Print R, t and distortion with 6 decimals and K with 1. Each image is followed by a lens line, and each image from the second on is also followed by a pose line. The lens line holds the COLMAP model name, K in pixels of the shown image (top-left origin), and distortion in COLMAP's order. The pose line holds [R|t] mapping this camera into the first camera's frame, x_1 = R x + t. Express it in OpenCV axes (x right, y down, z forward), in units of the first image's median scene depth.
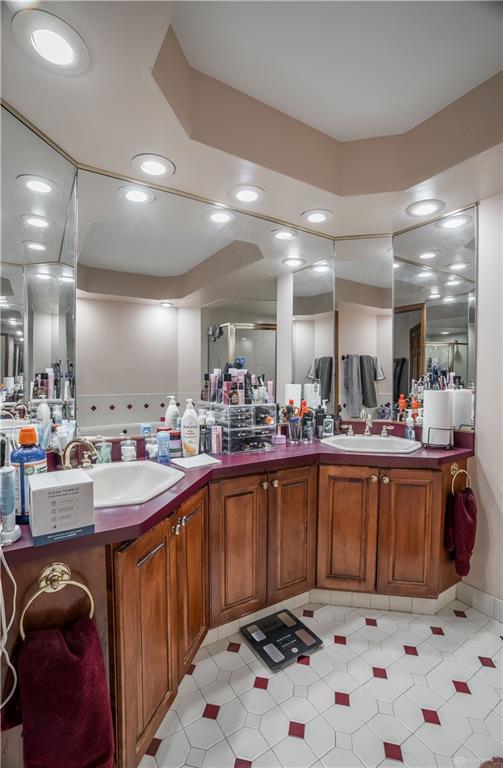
lens RADIAL K [[358.6, 0, 251.5], [0, 358.6, 384.0], [0, 0, 1]] dist [-0.067944, 0.031443]
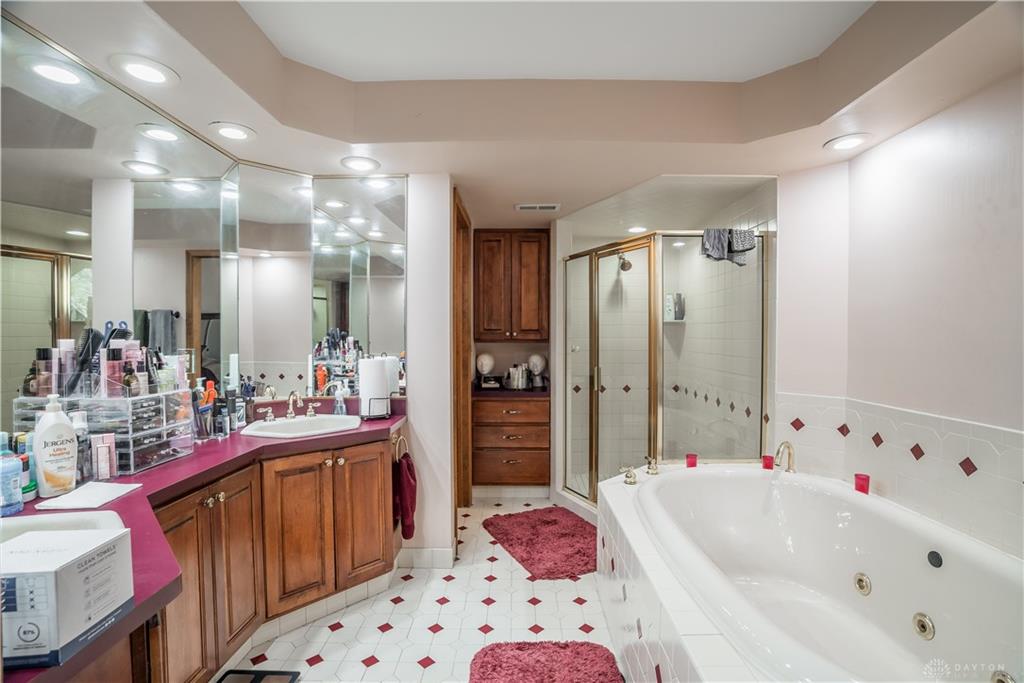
lens RADIAL K [[486.0, 0, 513.9], [0, 486.0, 348.4], [0, 0, 1]] dist [-0.001672, 0.000286]
pose [[0.550476, -0.027663, 0.834393, -0.391851], [0.020371, 0.999598, 0.019700, -0.031673], [-0.834603, 0.006153, 0.550818, -0.052532]]
